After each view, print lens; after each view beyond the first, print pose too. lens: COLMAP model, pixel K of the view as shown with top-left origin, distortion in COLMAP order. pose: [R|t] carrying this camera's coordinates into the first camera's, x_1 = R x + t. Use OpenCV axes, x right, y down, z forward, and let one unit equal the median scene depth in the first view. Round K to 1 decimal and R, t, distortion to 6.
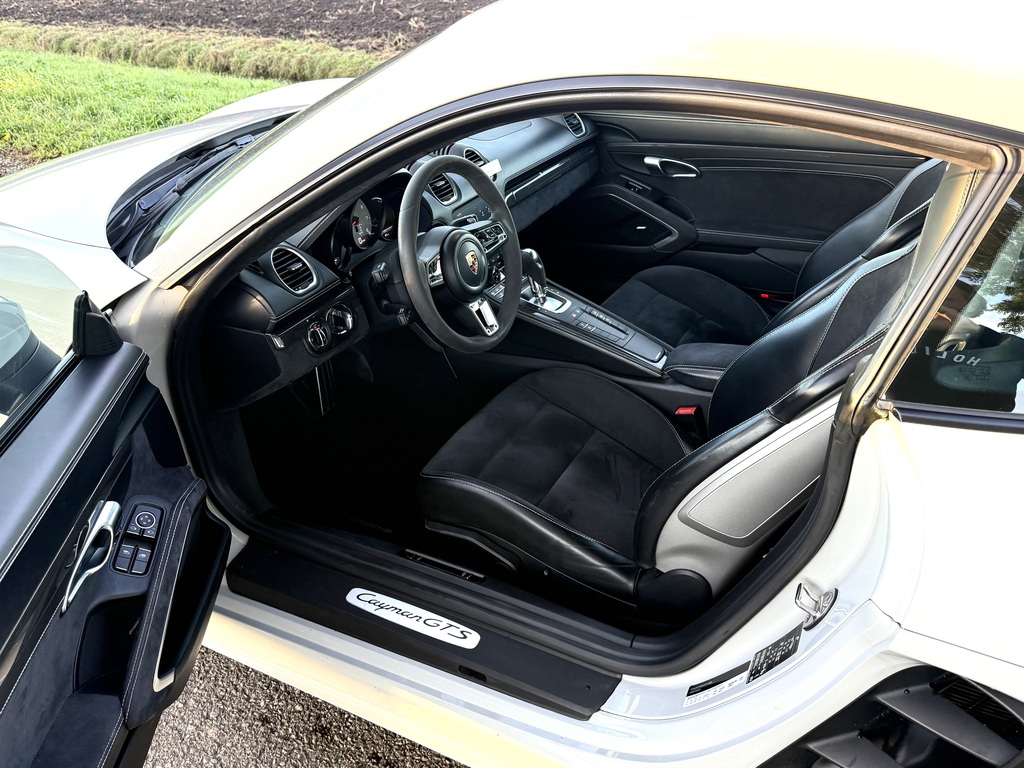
lens RADIAL K [[864.0, 0, 510.7], [0, 864.0, 395.9], [0, 0, 1]] dist [0.093929, -0.150947]
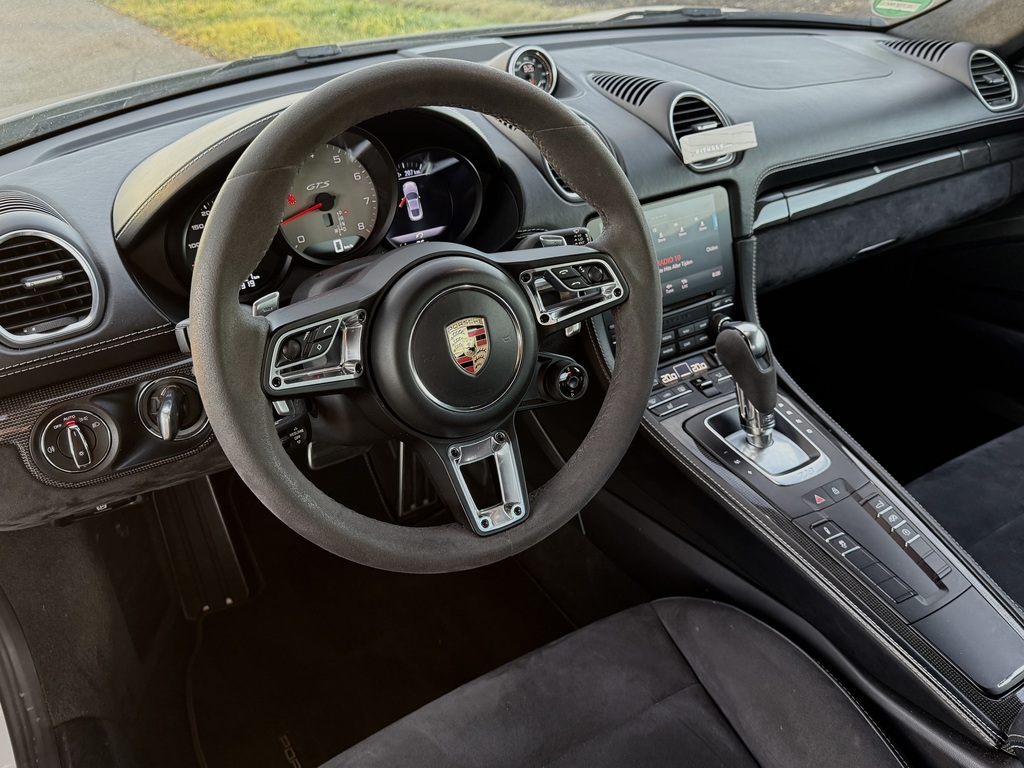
lens RADIAL K [[863.4, 0, 512.0], [0, 863.4, 384.0], [0, 0, 1]] dist [0.113301, -0.218583]
pose [[0.858626, 0.229841, -0.458186, 0.130909], [-0.234153, 0.971000, 0.048291, -0.137512], [0.455998, 0.065822, 0.887543, 0.572418]]
